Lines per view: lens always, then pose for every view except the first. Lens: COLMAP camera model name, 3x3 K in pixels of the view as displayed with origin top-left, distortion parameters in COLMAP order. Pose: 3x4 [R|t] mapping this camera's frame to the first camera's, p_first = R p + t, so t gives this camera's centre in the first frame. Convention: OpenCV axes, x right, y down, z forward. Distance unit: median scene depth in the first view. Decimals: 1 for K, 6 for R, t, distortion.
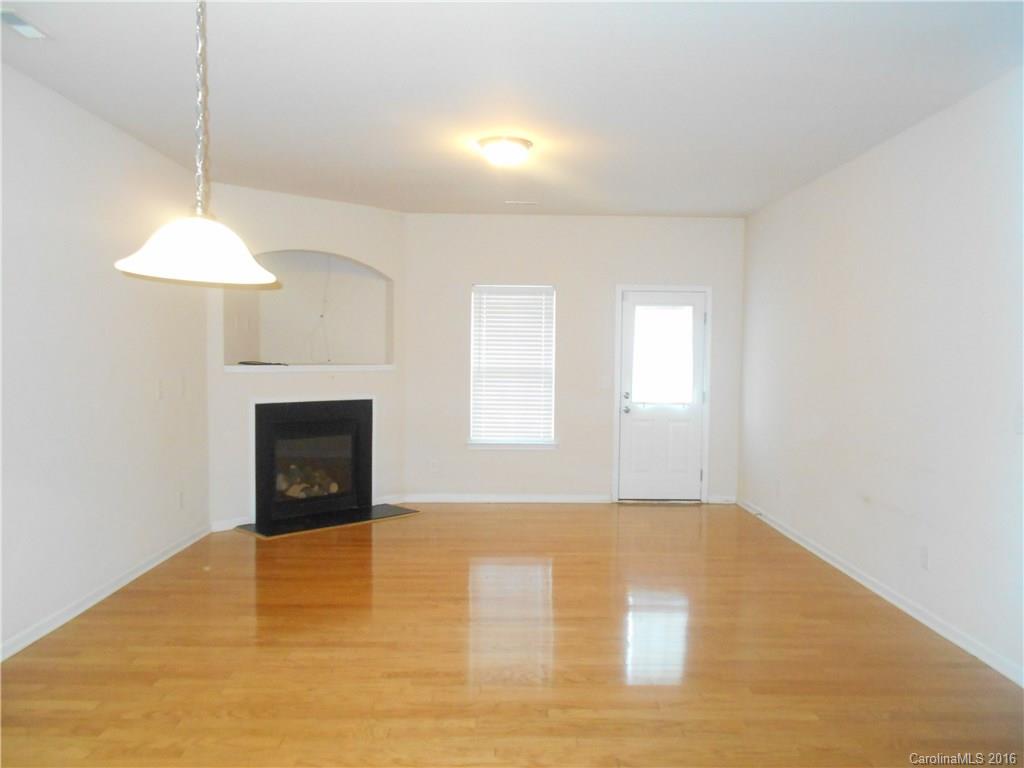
lens RADIAL K [[800.1, 0, 512.0], [0, 800.1, 384.0], [0, 0, 1]] dist [-0.007869, 0.002085]
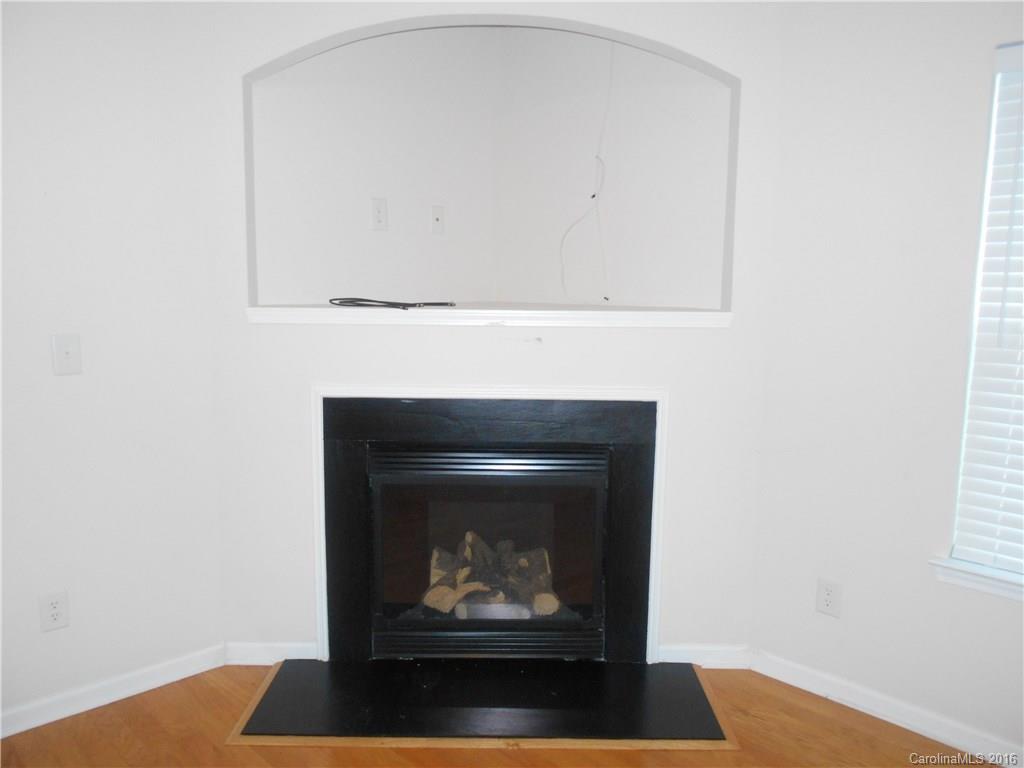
lens RADIAL K [[800.1, 0, 512.0], [0, 800.1, 384.0], [0, 0, 1]] dist [-0.007869, 0.002085]
pose [[0.704579, 0.087704, -0.704185, 0.047655], [-0.032065, 0.995254, 0.091873, -0.022612], [0.708901, -0.042152, 0.704048, 0.677843]]
